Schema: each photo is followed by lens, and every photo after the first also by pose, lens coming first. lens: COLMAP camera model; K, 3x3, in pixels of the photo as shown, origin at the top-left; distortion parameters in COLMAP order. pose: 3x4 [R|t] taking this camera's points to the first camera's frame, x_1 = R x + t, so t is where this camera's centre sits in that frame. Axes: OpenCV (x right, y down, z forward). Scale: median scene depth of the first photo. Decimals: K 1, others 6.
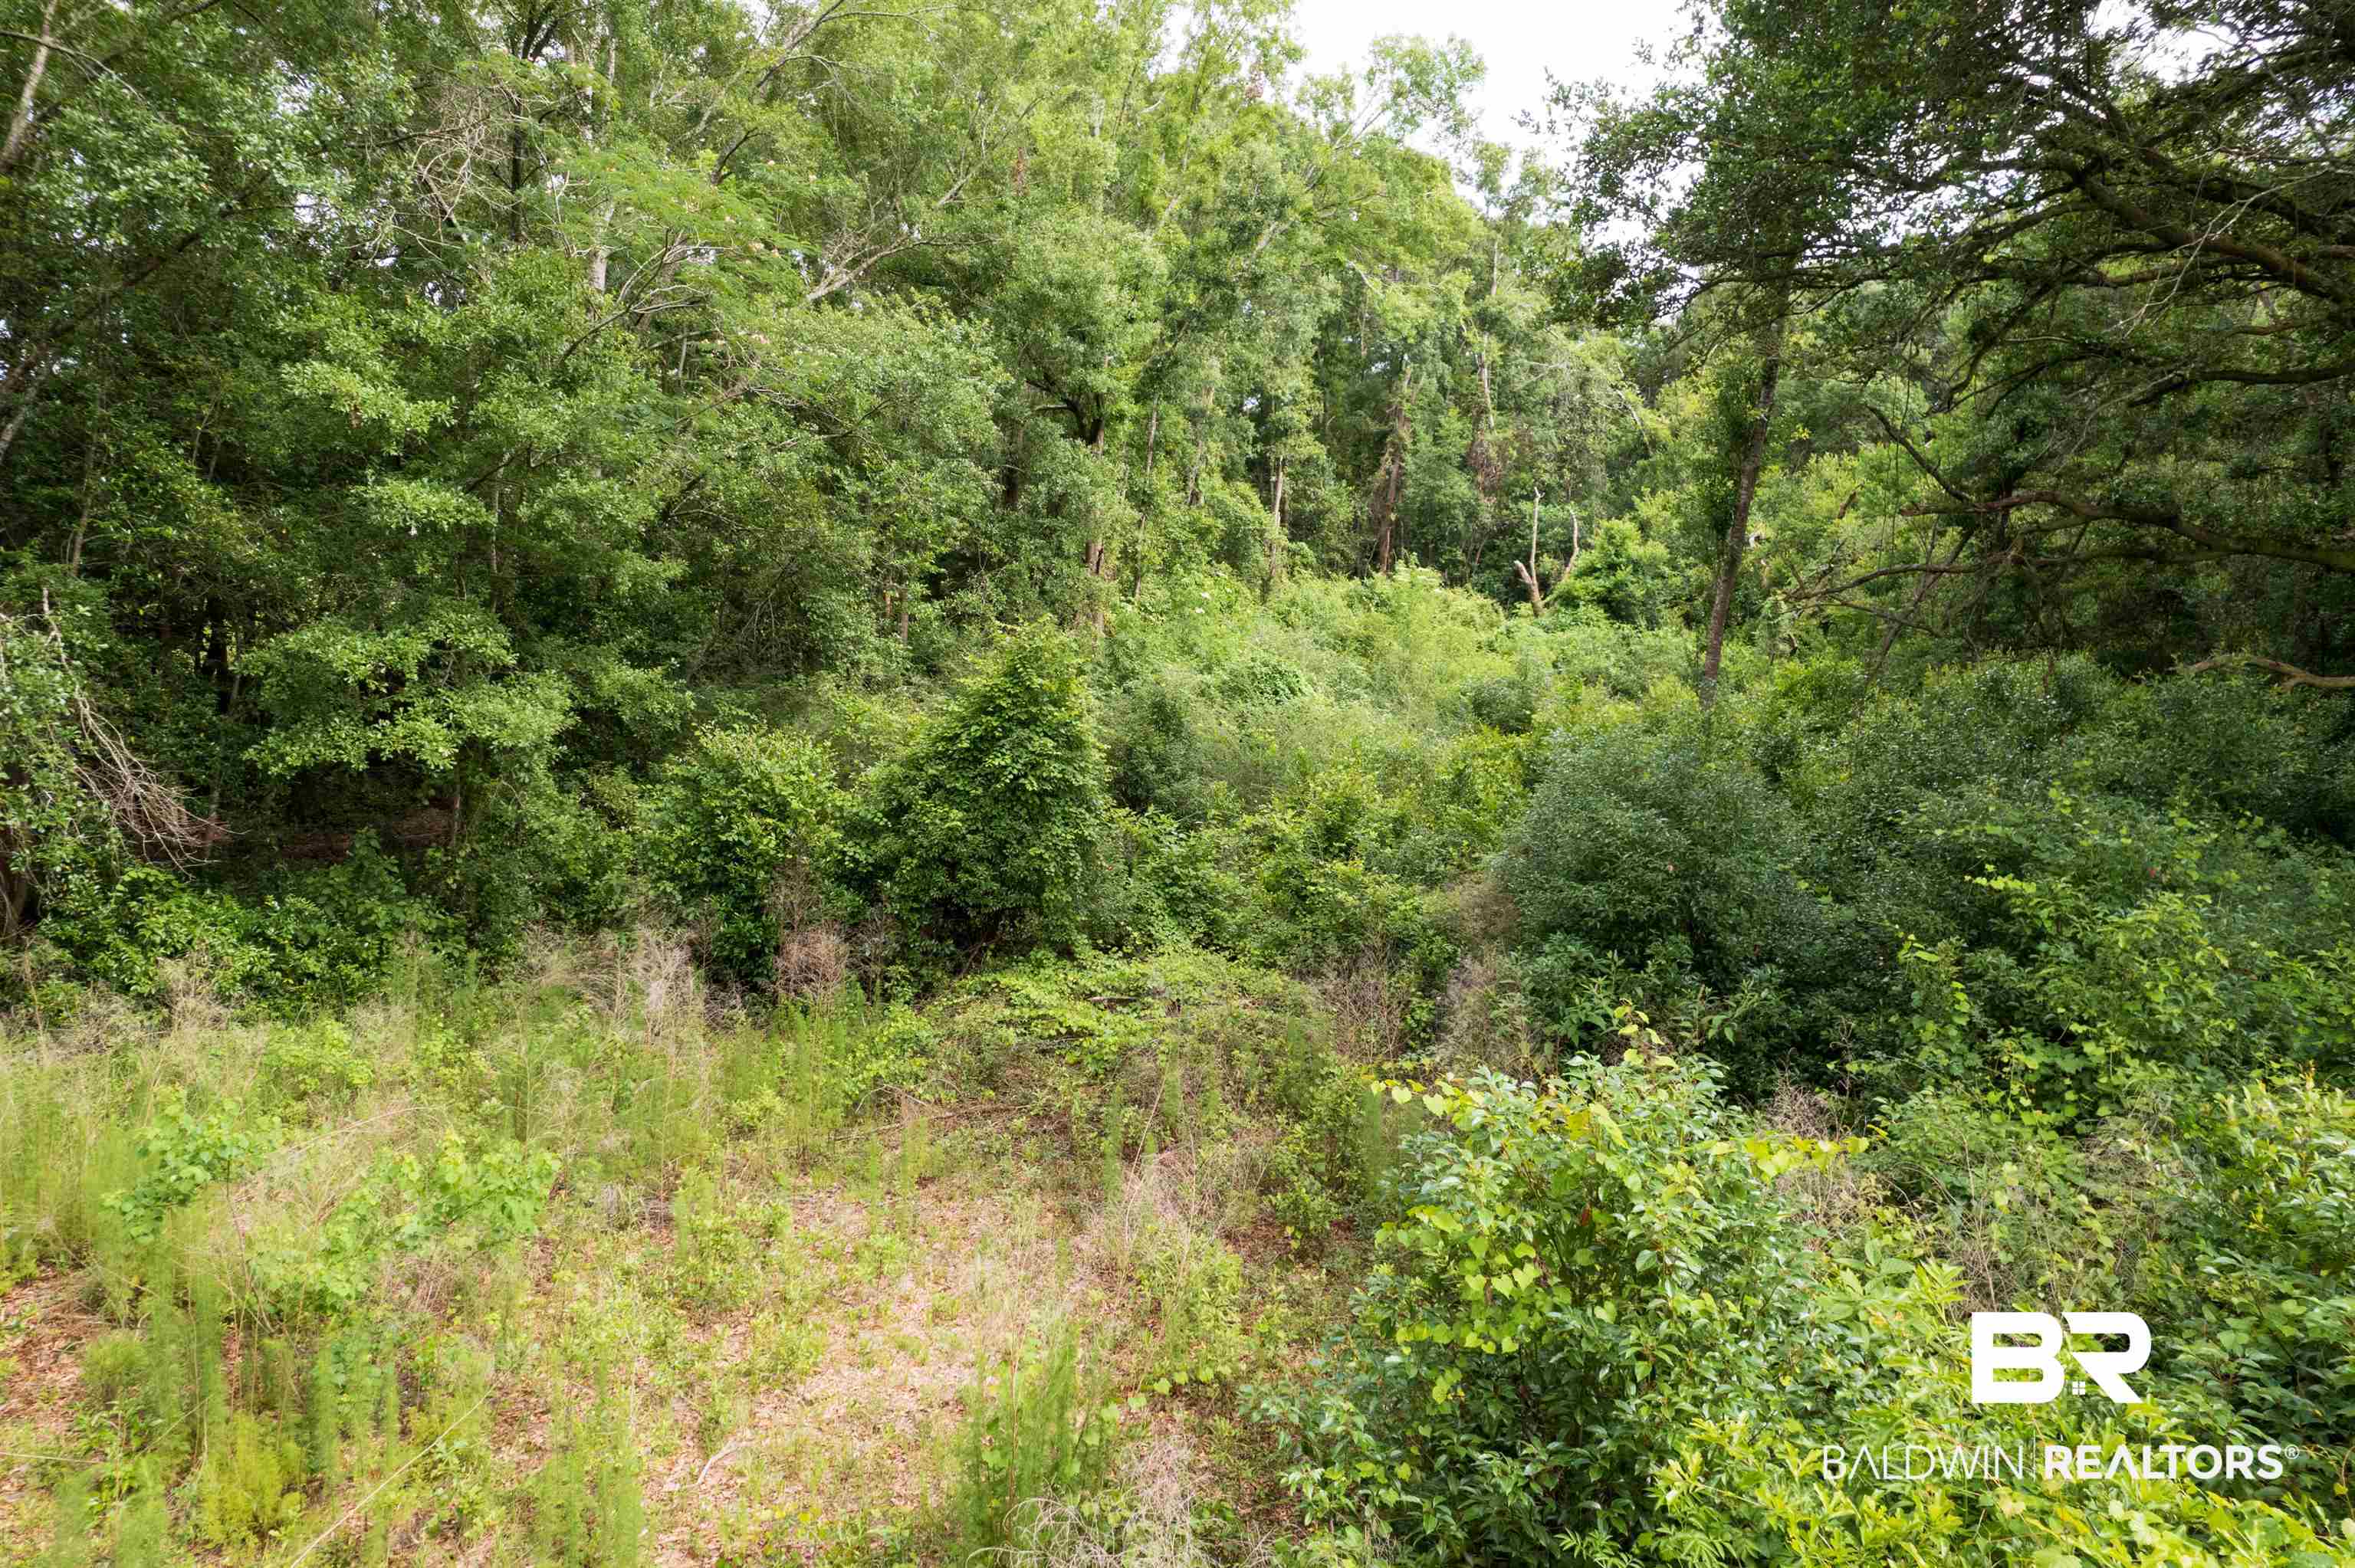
lens RADIAL K [[1571.7, 0, 1177.7], [0, 1571.7, 782.9], [0, 0, 1]] dist [-0.009634, 0.005190]
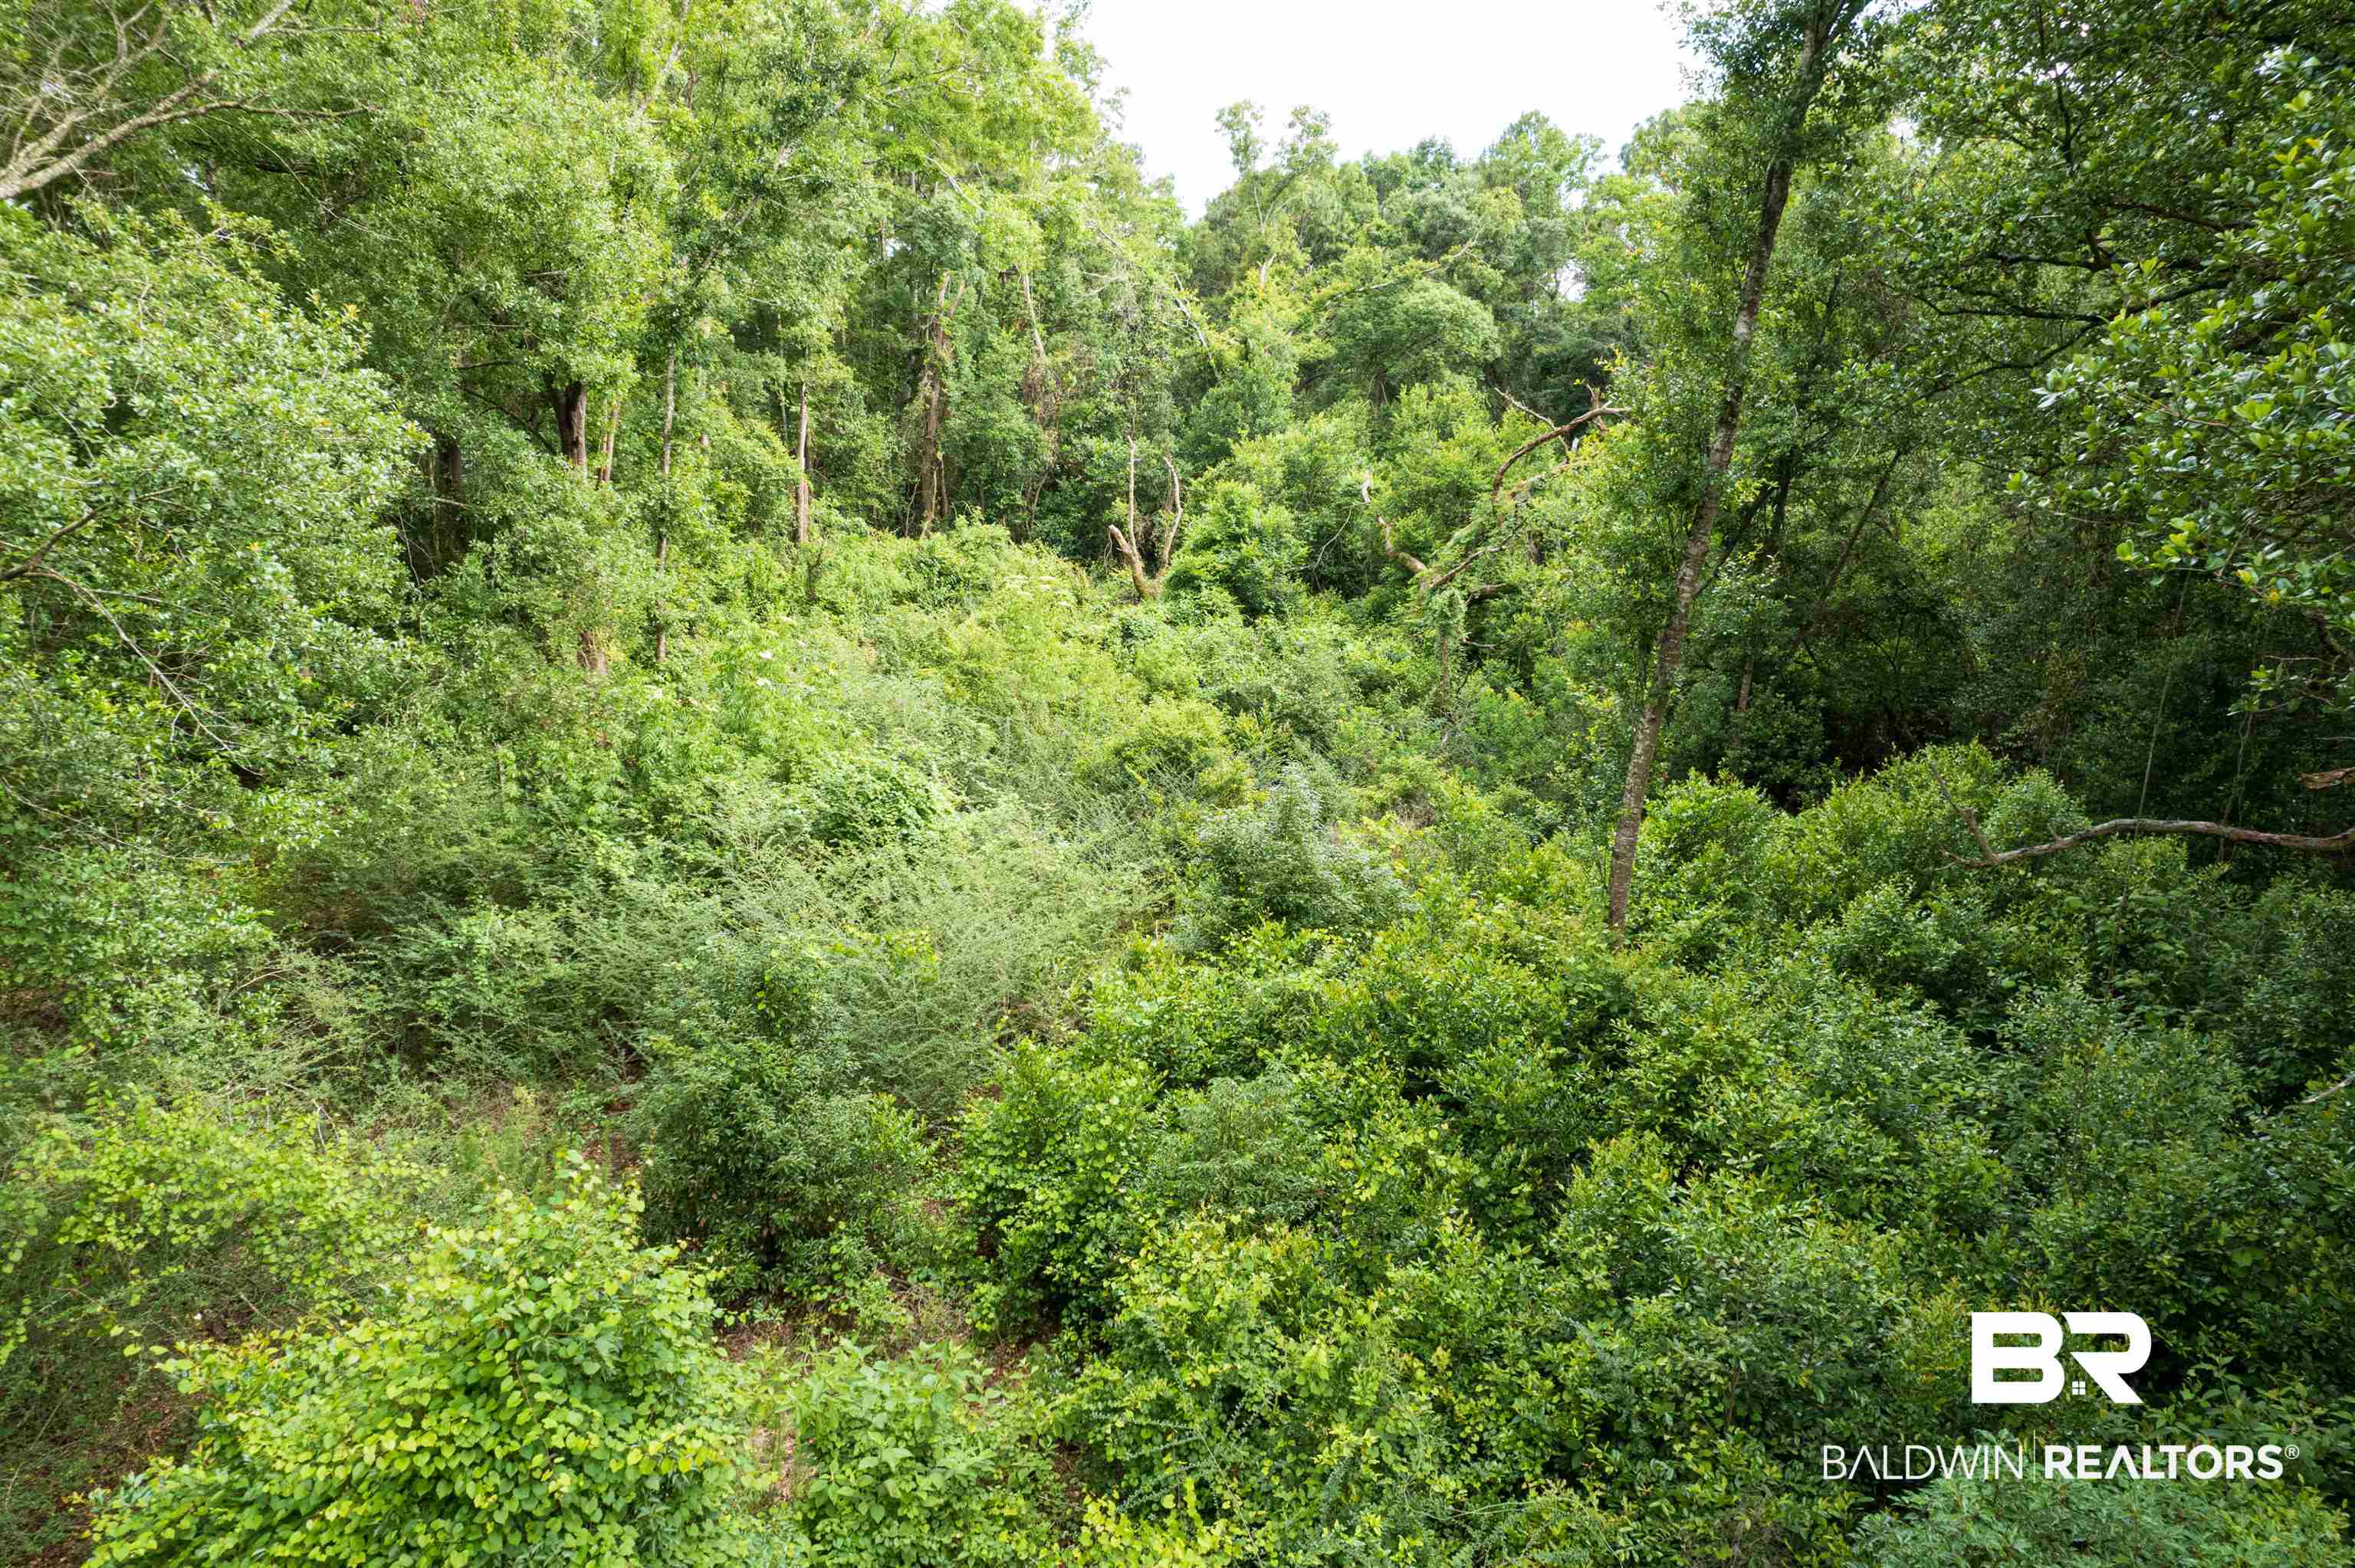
lens RADIAL K [[1571.7, 0, 1166.0], [0, 1571.7, 776.7], [0, 0, 1]] dist [-0.009634, 0.005190]
pose [[0.951349, -0.071692, 0.299658, -0.014699], [0.051122, 0.995801, 0.075941, -0.061487], [-0.303844, -0.056928, 0.951019, 0.165442]]
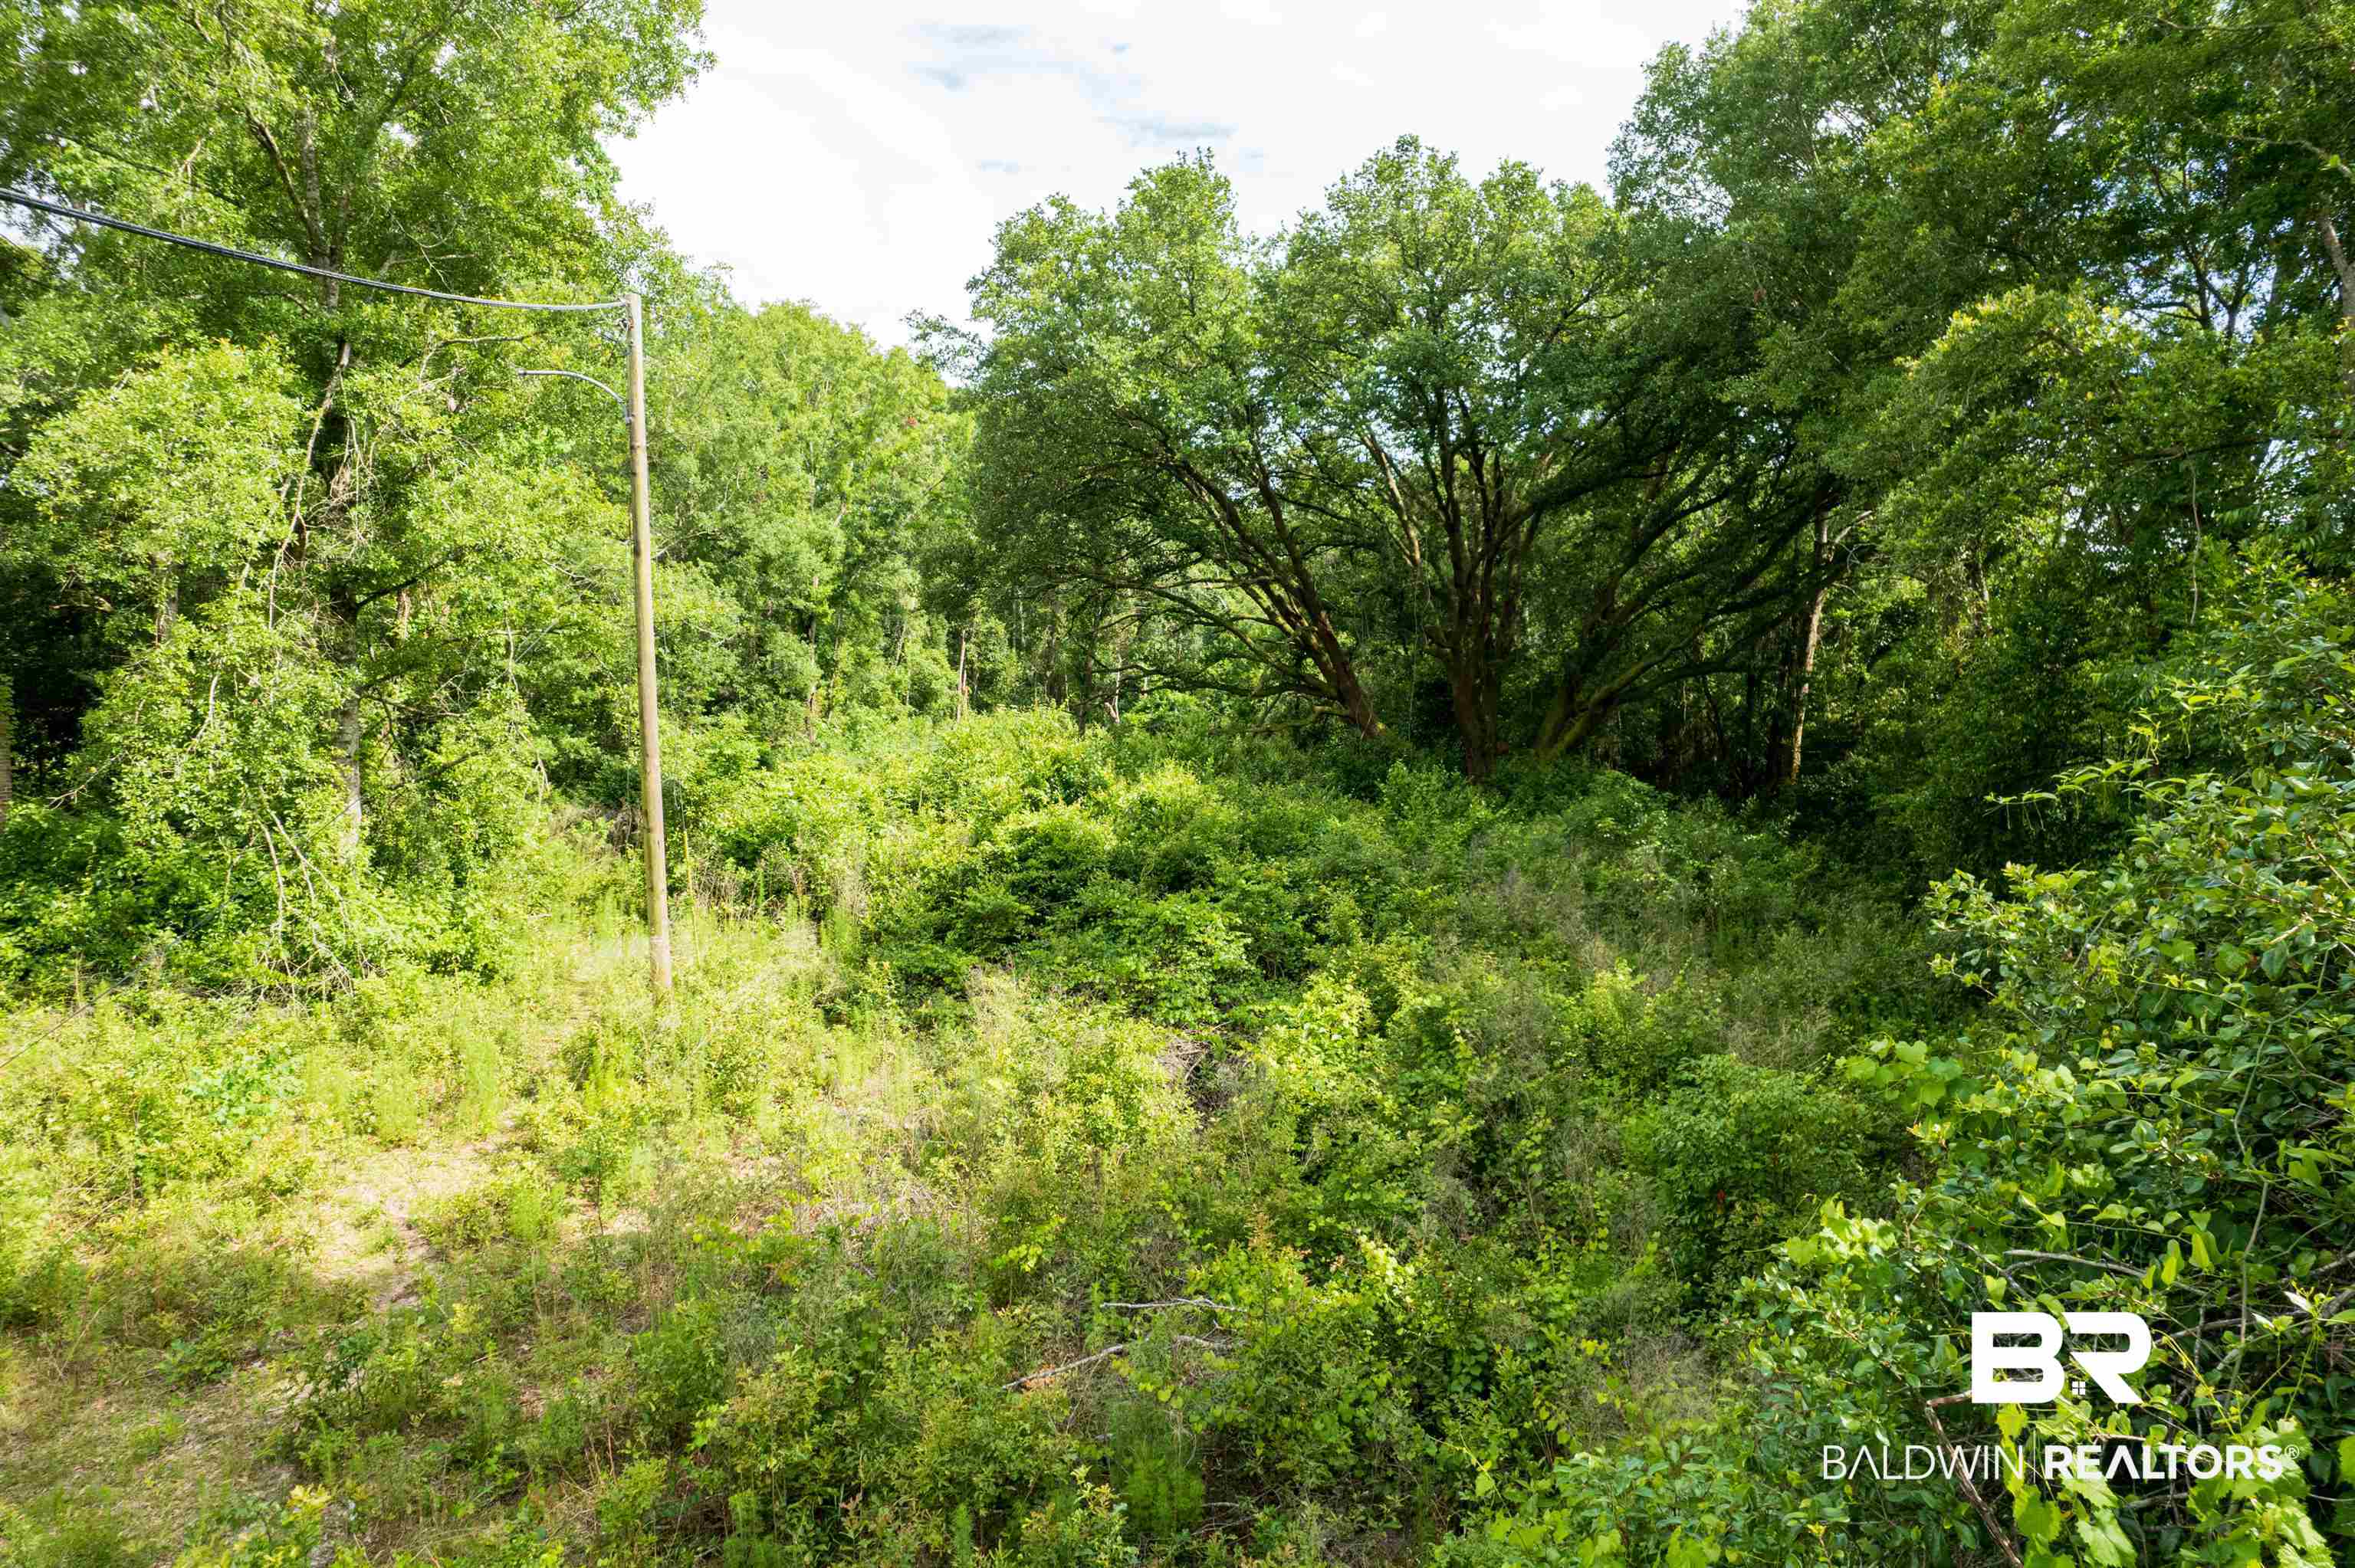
lens RADIAL K [[1571.7, 0, 1178.2], [0, 1571.7, 770.4], [0, 0, 1]] dist [-0.009634, 0.005190]
pose [[0.990511, -0.002098, 0.137416, 0.066467], [0.016468, 0.994491, -0.103520, 0.070017], [-0.136442, 0.104801, 0.985089, -0.426033]]
